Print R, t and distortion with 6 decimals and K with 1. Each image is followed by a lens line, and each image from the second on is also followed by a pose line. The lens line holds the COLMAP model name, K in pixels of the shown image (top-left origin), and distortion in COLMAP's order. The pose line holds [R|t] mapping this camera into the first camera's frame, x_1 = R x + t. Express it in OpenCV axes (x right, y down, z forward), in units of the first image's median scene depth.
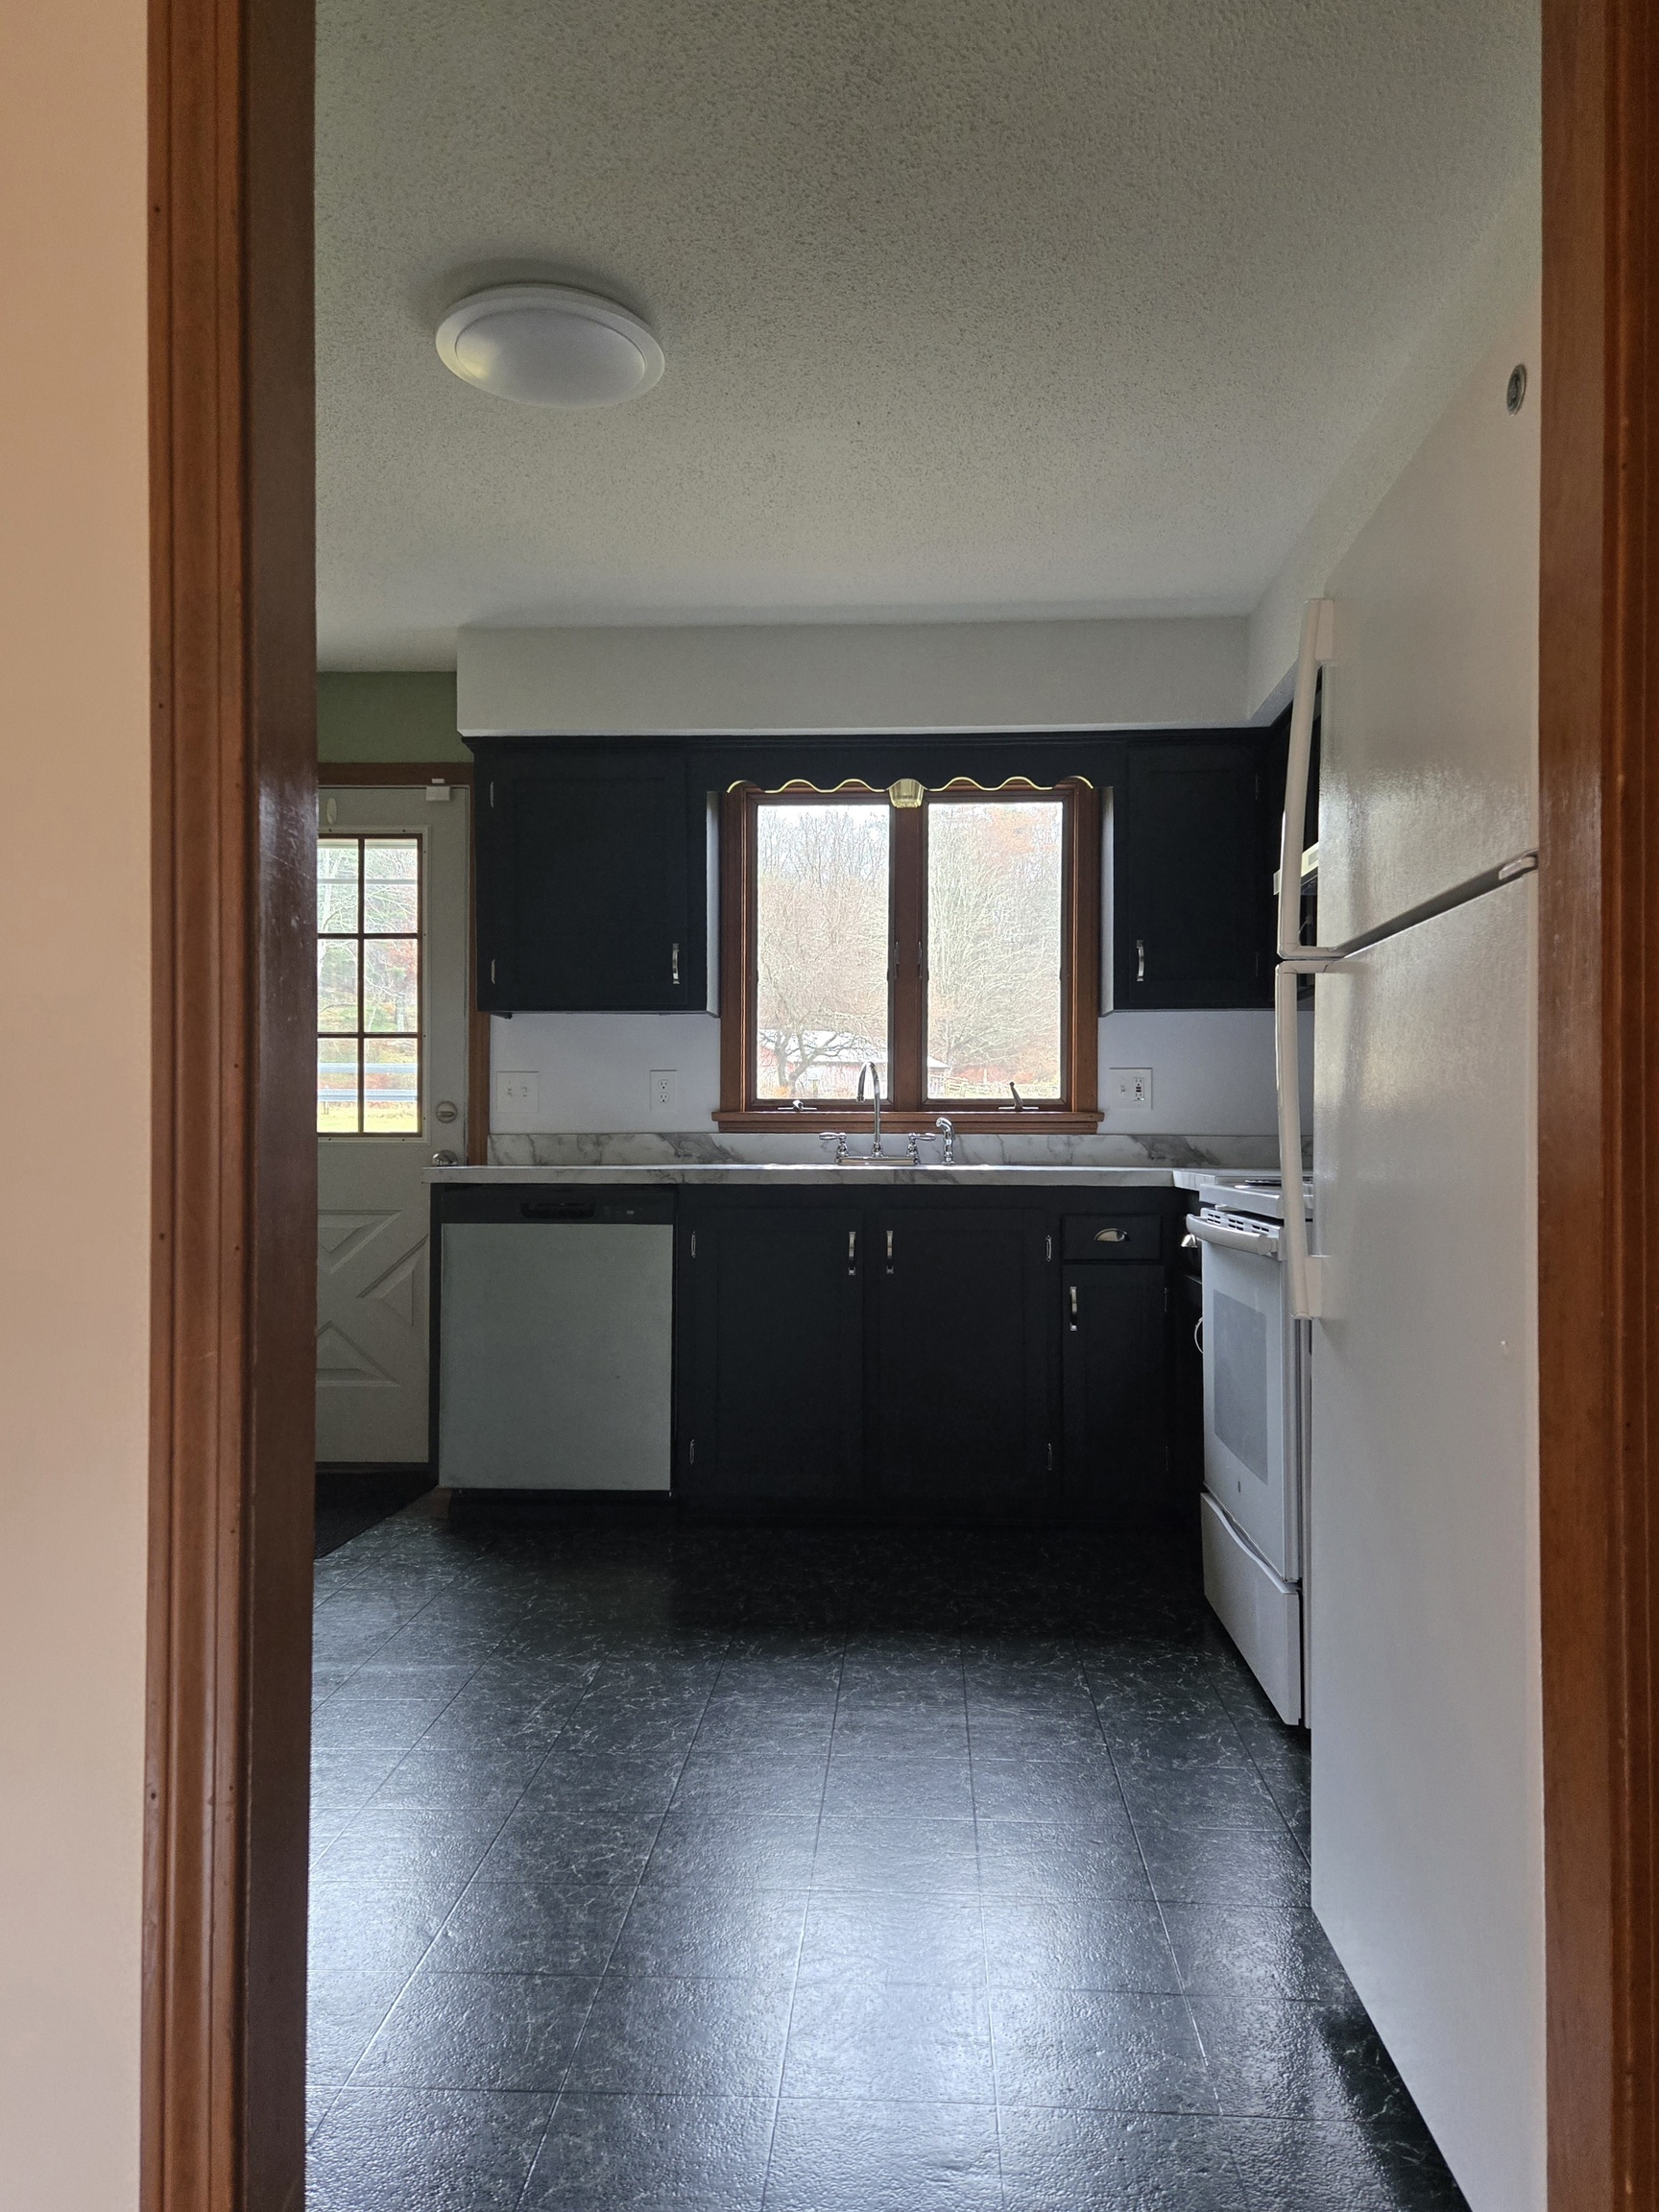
lens RADIAL K [[1653.8, 0, 742.4], [0, 1653.8, 1103.1], [0, 0, 1]] dist [0.086462, 0.000391]
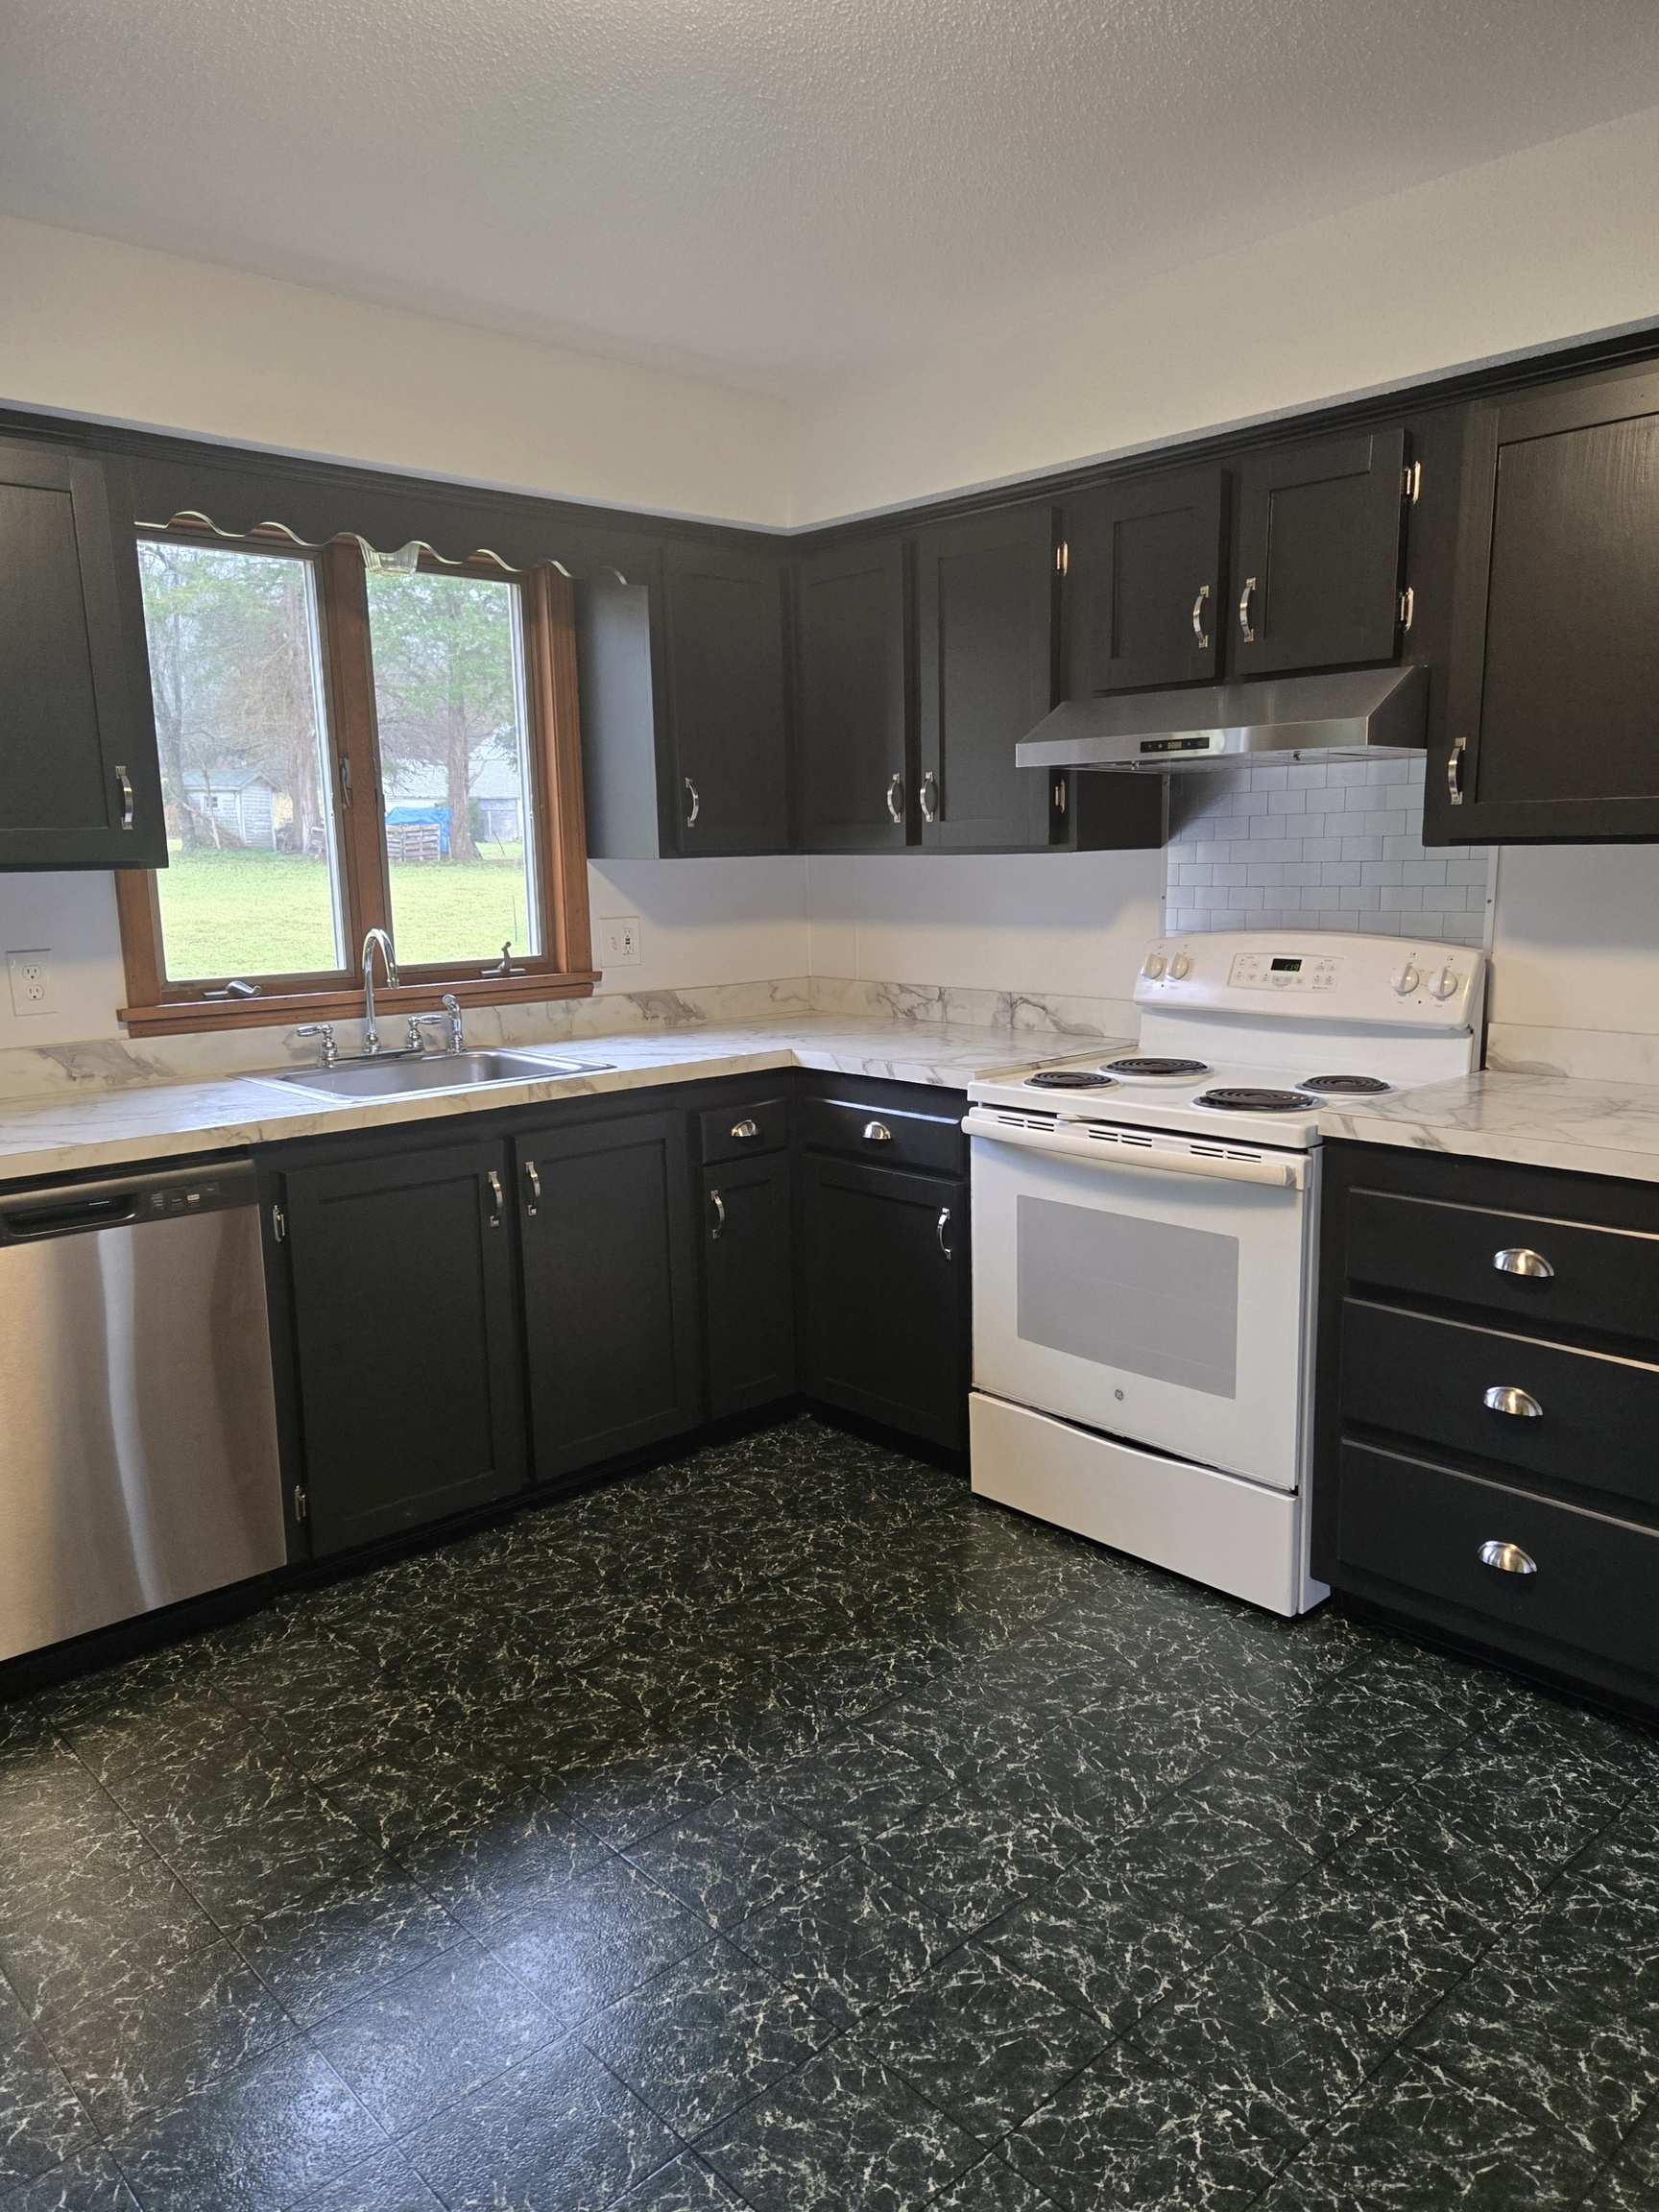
lens RADIAL K [[1649.0, 0, 813.3], [0, 1649.0, 1113.1], [0, 0, 1]] dist [0.086413, -0.063273]
pose [[0.656657, -0.145888, 0.739945, -0.357063], [0.005465, 0.982007, 0.188763, -0.083432], [-0.754170, -0.119909, 0.645639, 0.347854]]
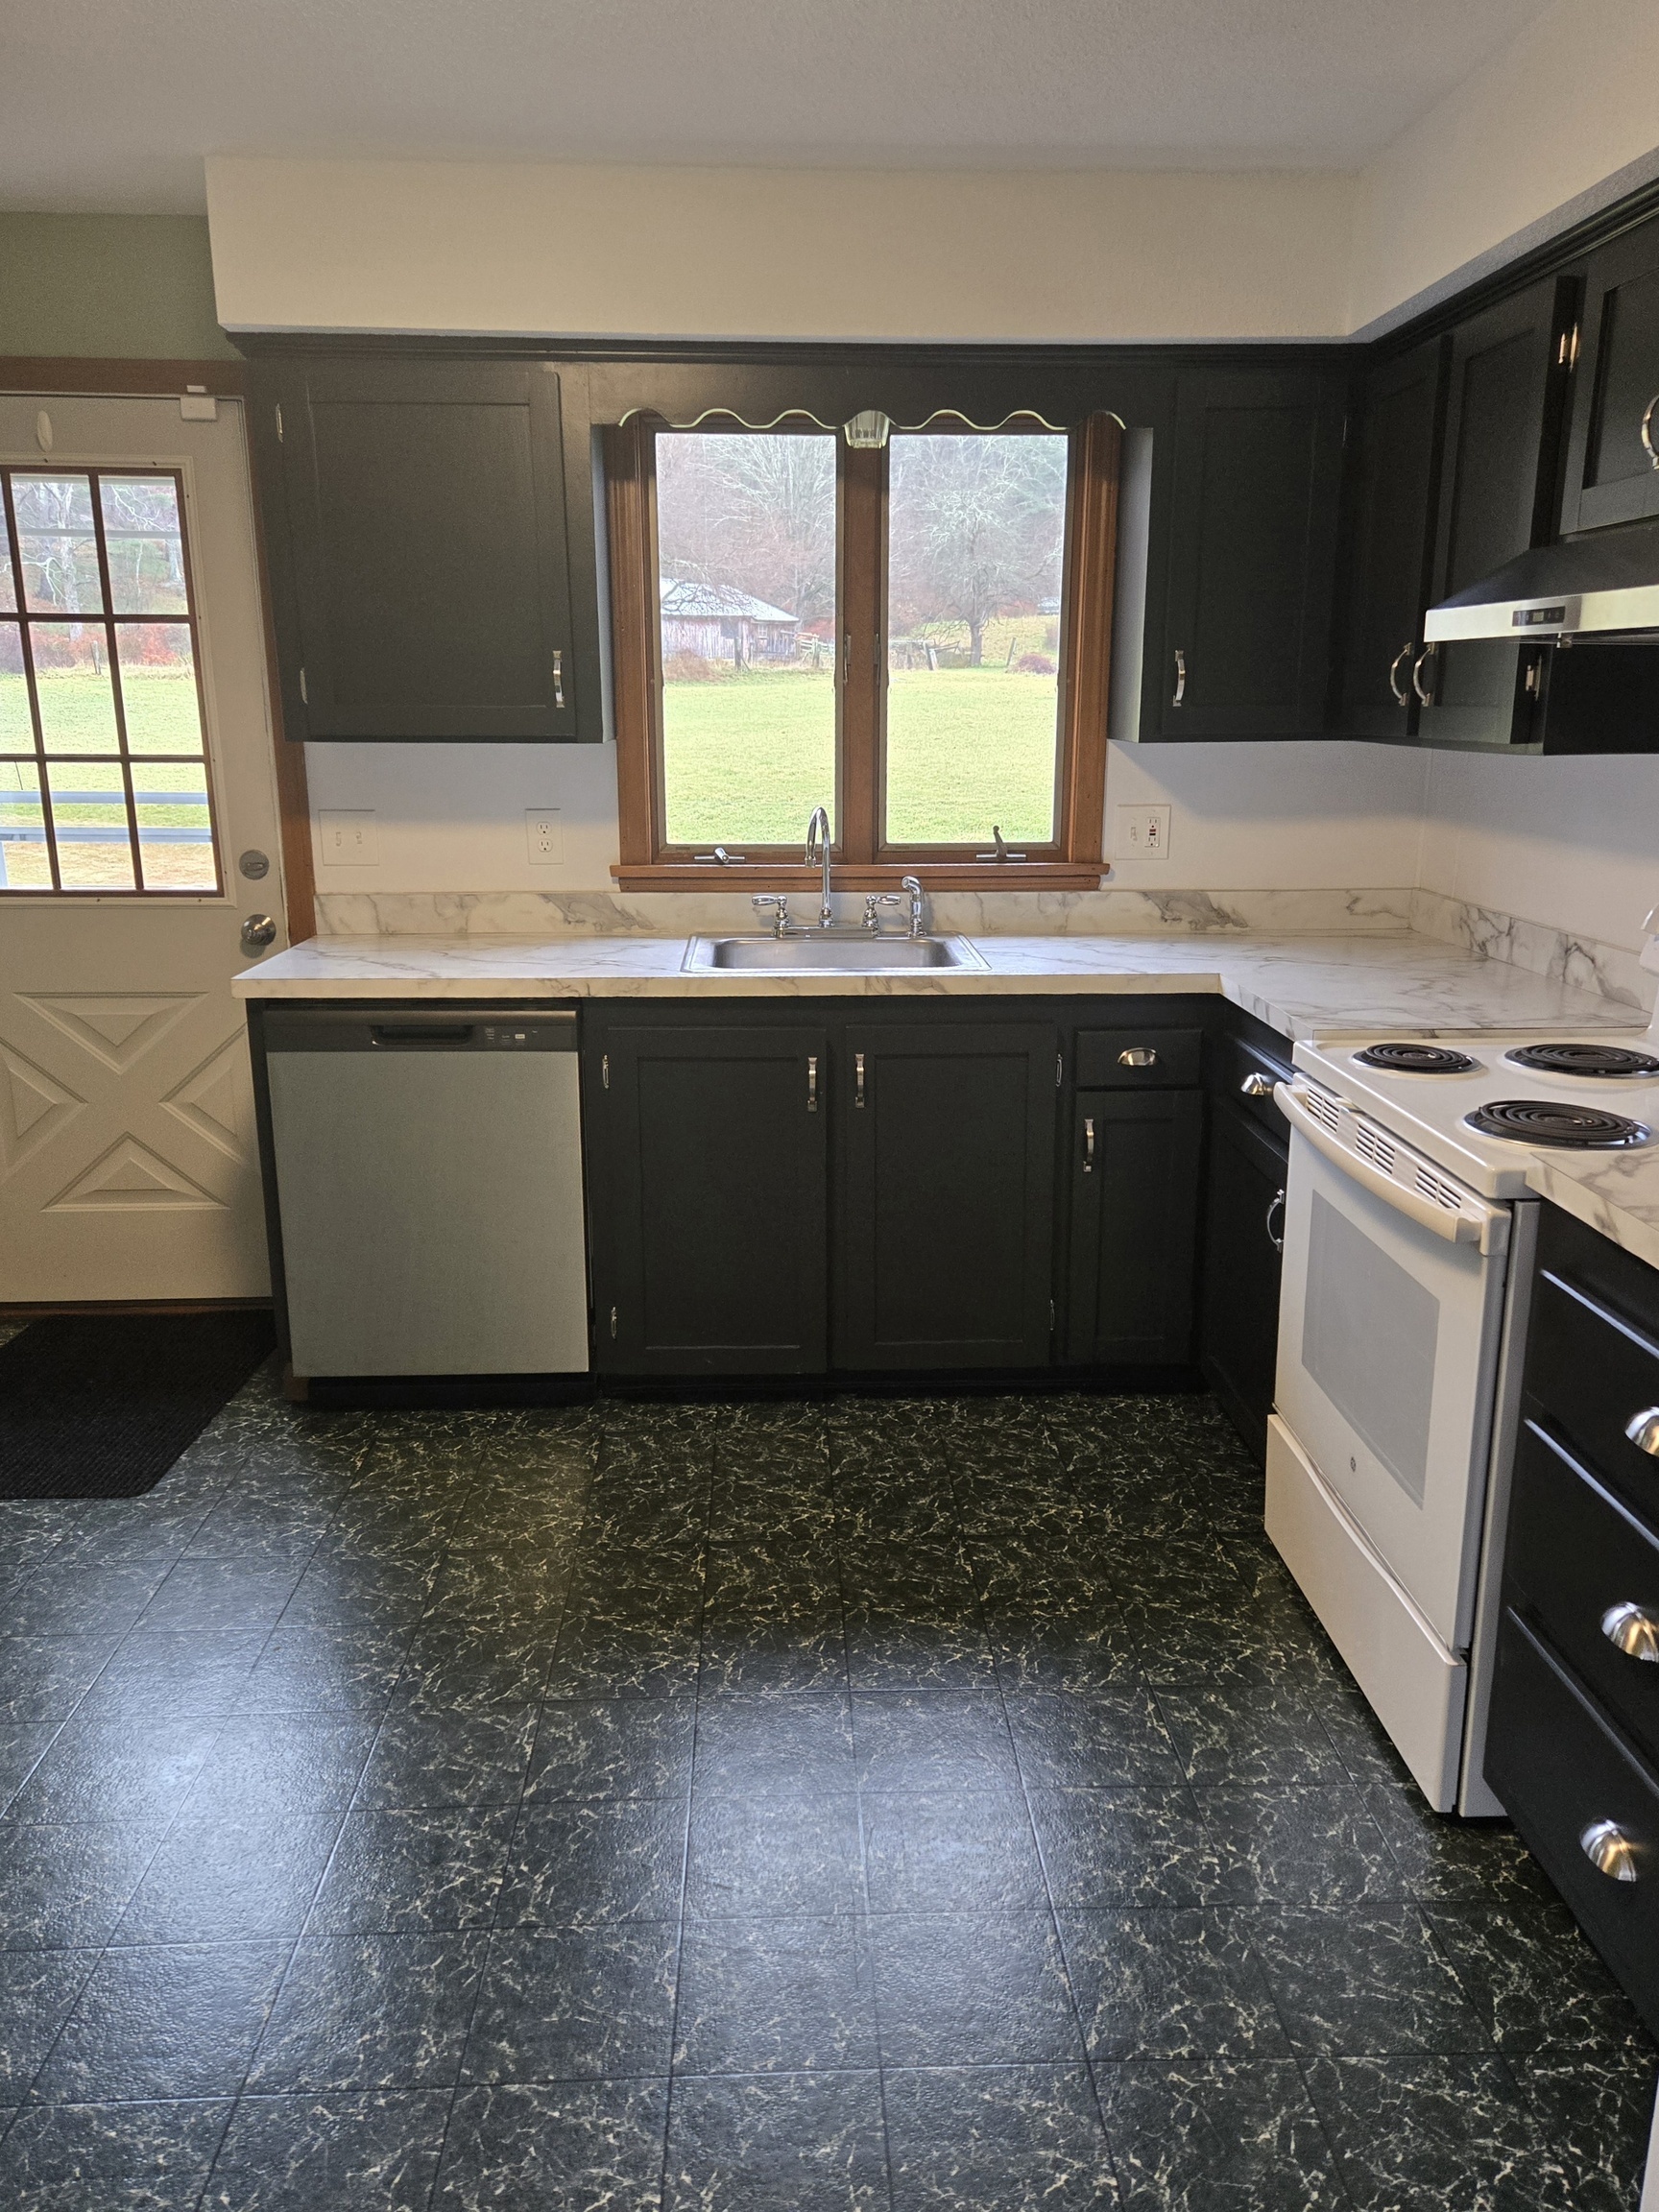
lens RADIAL K [[1697.2, 0, 775.2], [0, 1697.2, 1110.4], [0, 0, 1]] dist [0.067412, -0.008231]
pose [[0.992982, -0.039788, 0.111368, -0.036151], [0.008901, 0.964177, 0.265109, -0.097416], [-0.117926, -0.262257, 0.957765, 0.206439]]
